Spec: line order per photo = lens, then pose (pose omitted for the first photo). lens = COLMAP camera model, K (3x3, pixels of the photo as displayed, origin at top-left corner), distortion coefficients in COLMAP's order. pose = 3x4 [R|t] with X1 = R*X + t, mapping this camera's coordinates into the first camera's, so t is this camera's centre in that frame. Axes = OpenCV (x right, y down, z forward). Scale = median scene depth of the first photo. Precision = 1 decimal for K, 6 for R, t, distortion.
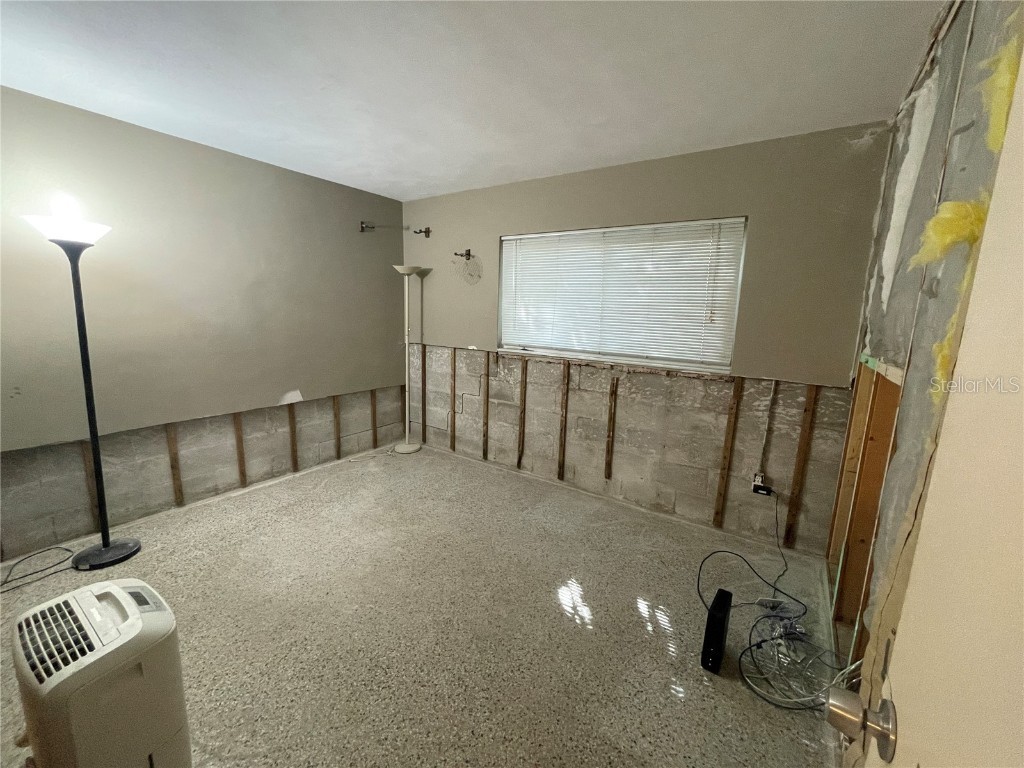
lens RADIAL K [[411.7, 0, 516.4], [0, 411.7, 381.7], [0, 0, 1]] dist [-0.001567, -0.000014]
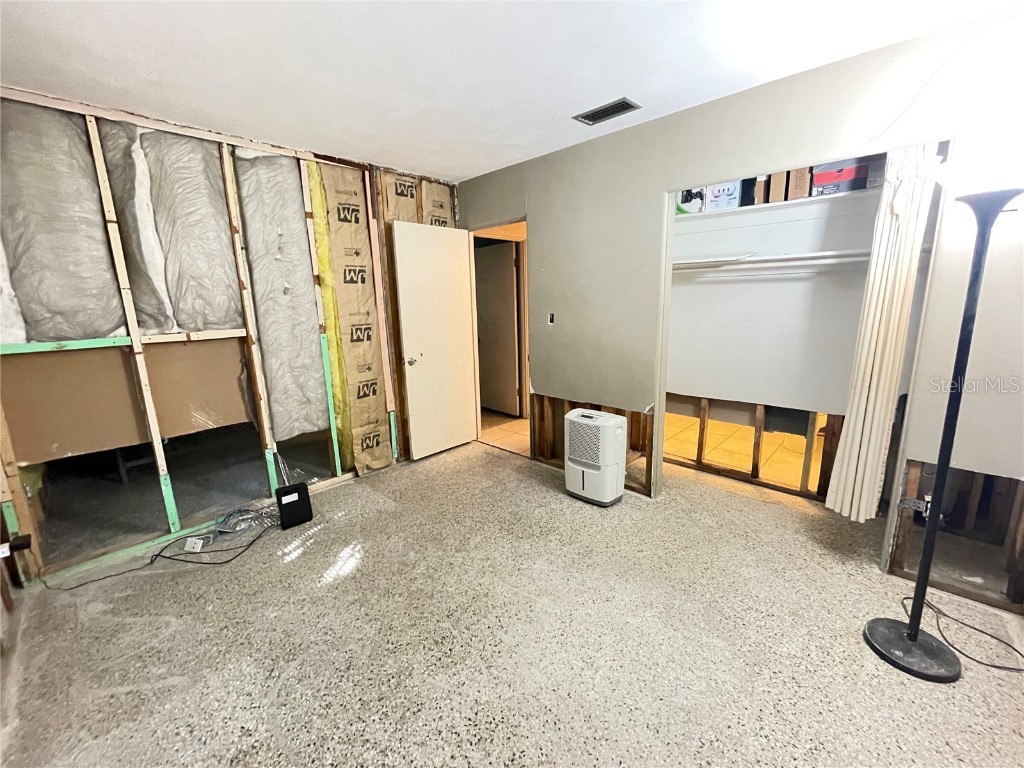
lens RADIAL K [[411.7, 0, 512.8], [0, 411.7, 387.4], [0, 0, 1]] dist [-0.001567, -0.000014]
pose [[-0.985795, -0.038083, 0.163581, -0.473294], [0.024872, 0.930115, 0.366424, -0.302334], [-0.166104, 0.365288, -0.915956, 1.783387]]
